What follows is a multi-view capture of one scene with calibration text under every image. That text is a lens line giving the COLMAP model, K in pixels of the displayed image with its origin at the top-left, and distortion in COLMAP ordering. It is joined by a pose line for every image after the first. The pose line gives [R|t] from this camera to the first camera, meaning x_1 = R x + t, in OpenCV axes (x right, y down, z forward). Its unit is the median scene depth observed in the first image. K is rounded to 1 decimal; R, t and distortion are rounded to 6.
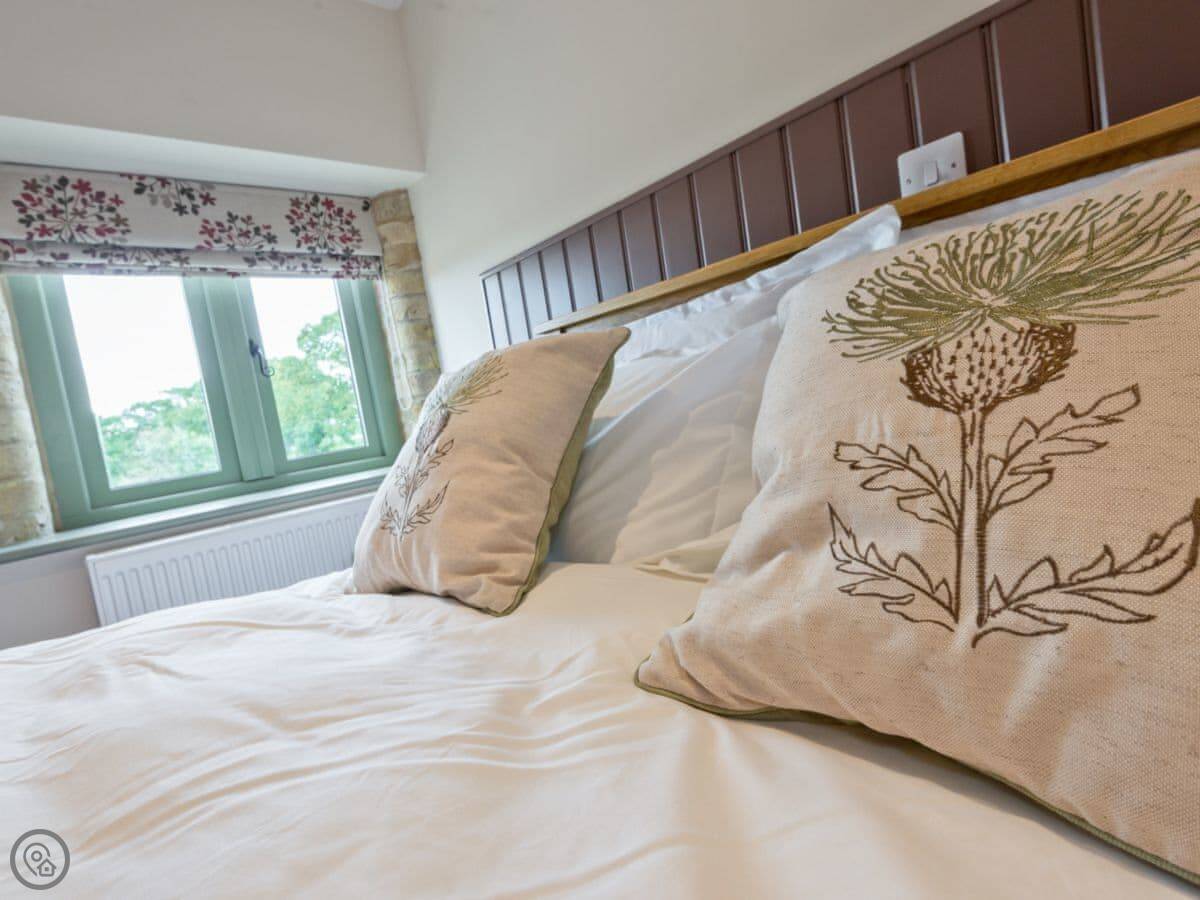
lens RADIAL K [[613.3, 0, 574.3], [0, 613.3, 444.8], [0, 0, 1]] dist [0.001256, -0.000784]
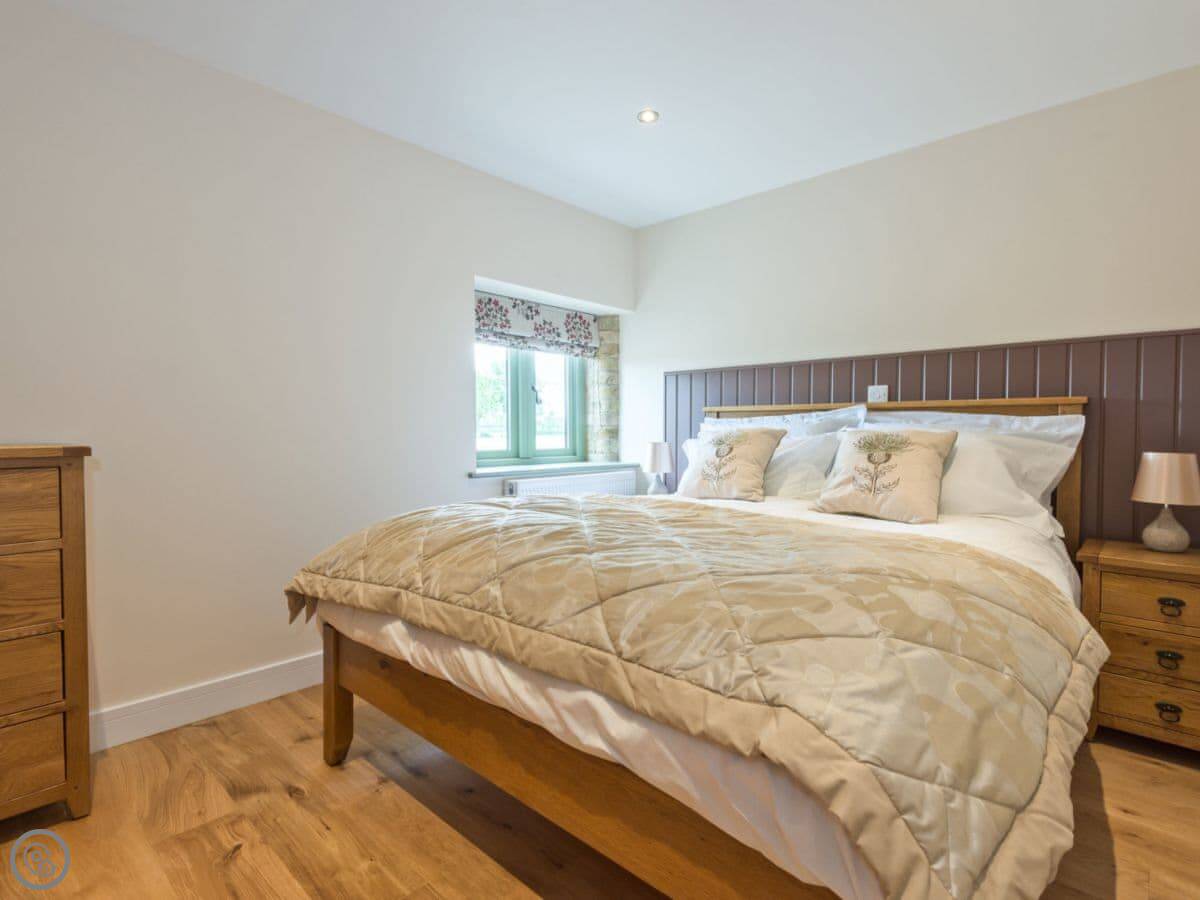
lens RADIAL K [[616.9, 0, 605.7], [0, 616.9, 446.6], [0, 0, 1]] dist [0.004148, -0.009082]
pose [[0.979088, 0.154242, 0.132648, -0.601728], [-0.147423, 0.987262, -0.059838, 0.112262], [-0.140188, 0.039031, 0.989355, -0.998182]]
